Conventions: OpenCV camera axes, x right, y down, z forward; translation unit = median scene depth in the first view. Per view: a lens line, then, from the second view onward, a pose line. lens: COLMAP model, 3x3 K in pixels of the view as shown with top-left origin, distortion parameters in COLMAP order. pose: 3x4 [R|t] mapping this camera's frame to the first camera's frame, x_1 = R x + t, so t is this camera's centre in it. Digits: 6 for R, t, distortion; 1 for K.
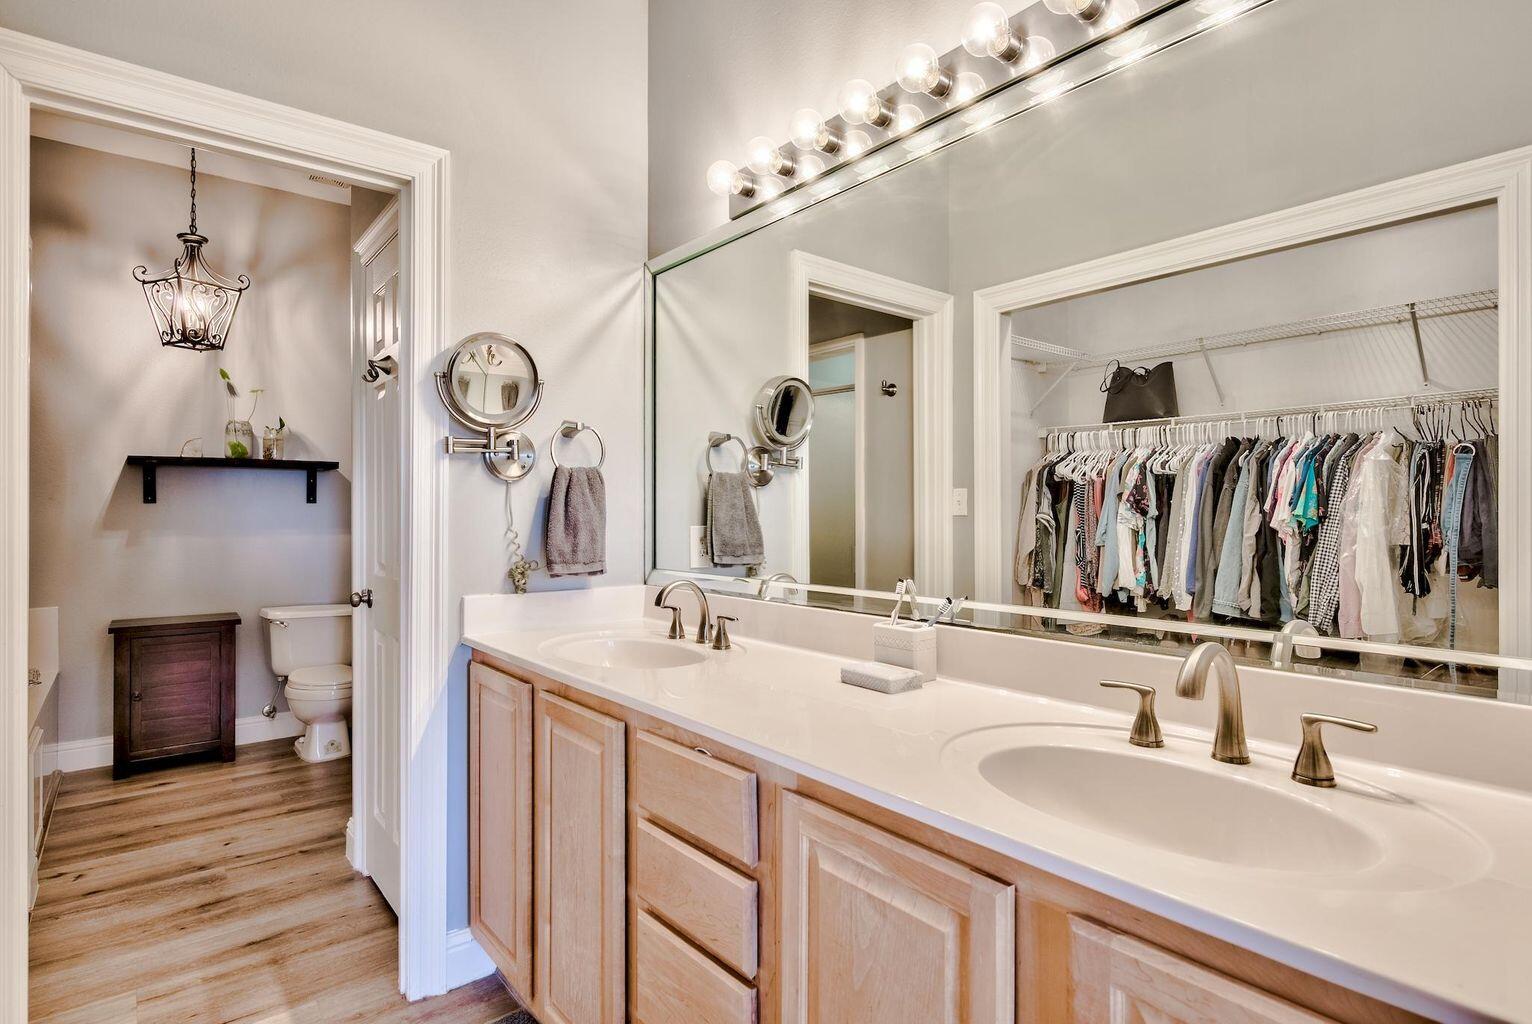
lens RADIAL K [[756.1, 0, 739.3], [0, 756.1, 496.4], [0, 0, 1]] dist [-0.021111, -0.000240]
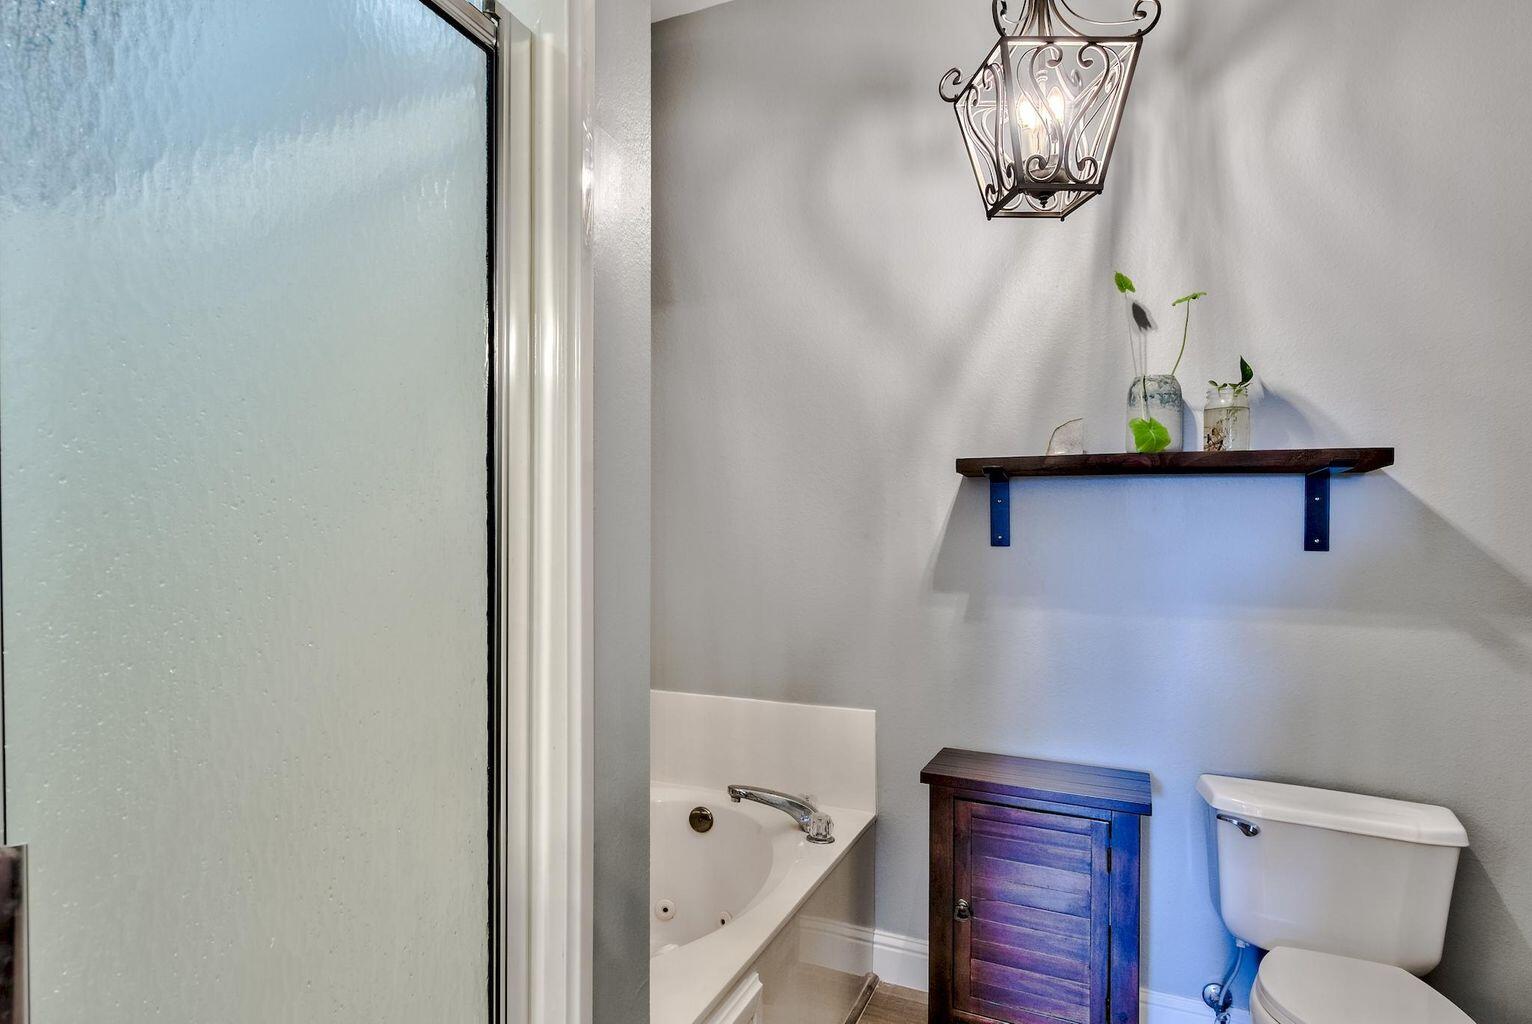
lens RADIAL K [[751.2, 0, 776.3], [0, 751.2, 525.3], [0, 0, 1]] dist [-0.000288, -0.000074]
pose [[0.439437, -0.006067, -0.898253, -0.357700], [-0.005898, 0.999936, -0.009639, 0.000423], [0.898254, 0.009533, 0.439373, 0.596432]]
